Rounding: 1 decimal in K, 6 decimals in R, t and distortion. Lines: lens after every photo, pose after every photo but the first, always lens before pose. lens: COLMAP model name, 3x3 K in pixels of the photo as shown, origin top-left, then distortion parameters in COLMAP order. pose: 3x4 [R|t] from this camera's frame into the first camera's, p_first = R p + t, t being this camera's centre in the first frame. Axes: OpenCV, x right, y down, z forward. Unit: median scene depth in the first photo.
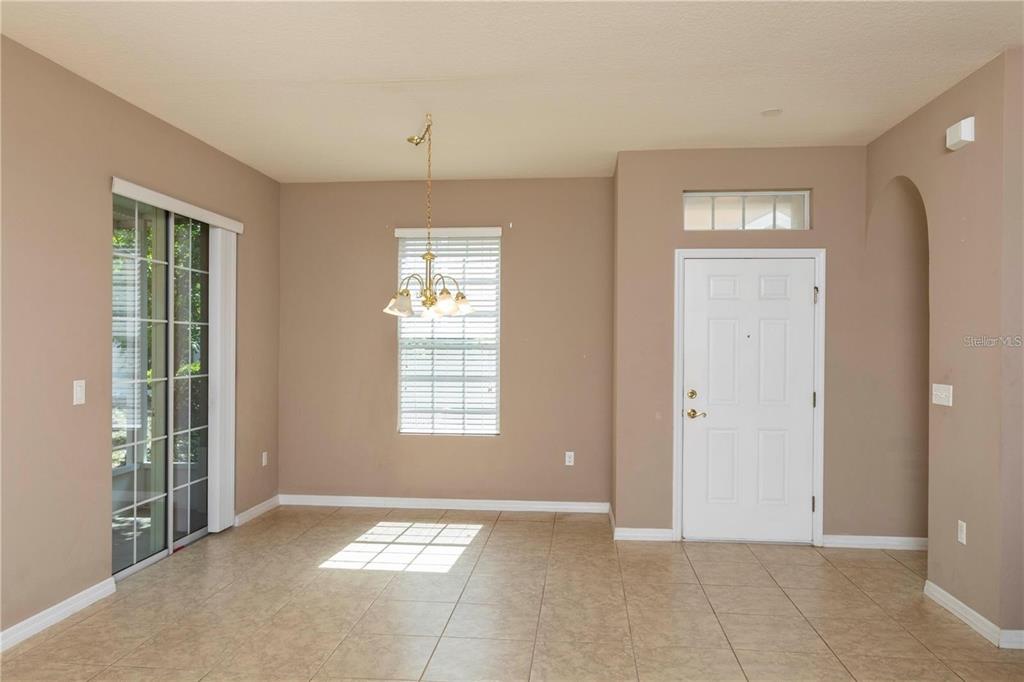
lens RADIAL K [[725.1, 0, 518.1], [0, 725.1, 346.4], [0, 0, 1]] dist [-0.004932, 0.005701]
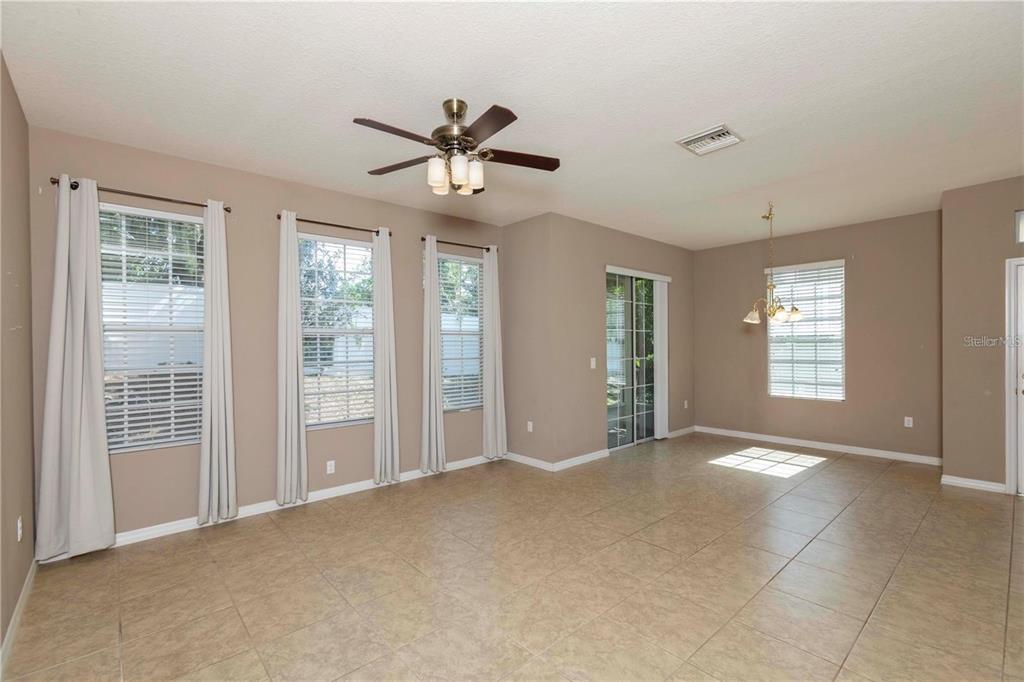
lens RADIAL K [[454.1, 0, 514.9], [0, 454.1, 345.8], [0, 0, 1]] dist [-0.002078, 0.003165]
pose [[0.732982, -0.009495, -0.680182, 0.129028], [0.010552, 0.999941, -0.002587, 0.007550], [0.680166, -0.005280, 0.733039, -0.145531]]
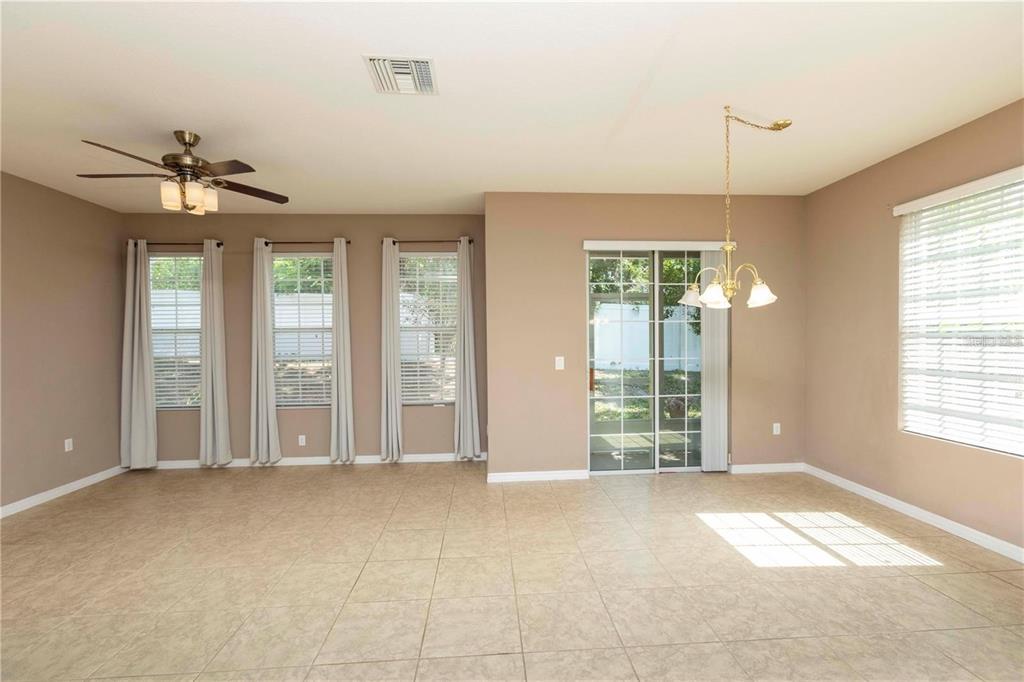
lens RADIAL K [[454.1, 0, 516.4], [0, 454.1, 348.3], [0, 0, 1]] dist [-0.002078, 0.003165]
pose [[0.159309, 0.014349, -0.987125, 0.383599], [0.007961, 0.999843, 0.015819, 0.004091], [0.987197, -0.010378, 0.159169, 0.511616]]
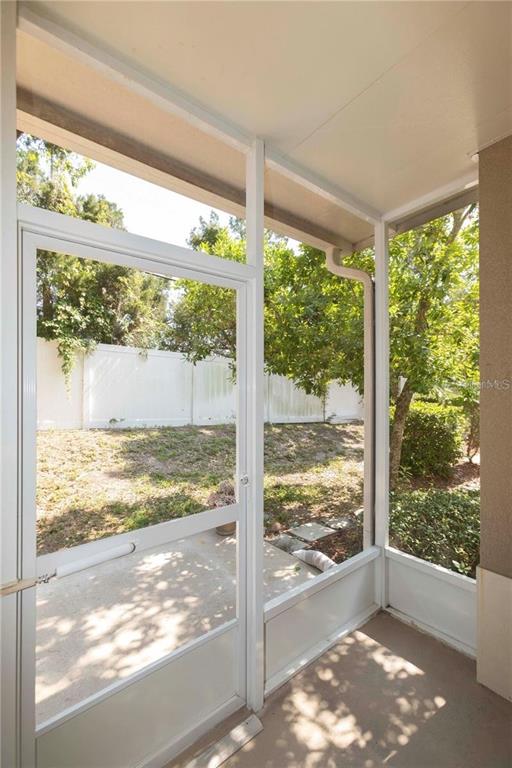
lens RADIAL K [[340.6, 0, 263.2], [0, 340.6, 384.6], [0, 0, 1]] dist [-0.002078, 0.003165]
pose [[0.700820, -0.015037, -0.713180, -0.447594], [0.005170, 0.999859, -0.016001, 0.012029], [0.713320, 0.007527, 0.700798, 0.842109]]
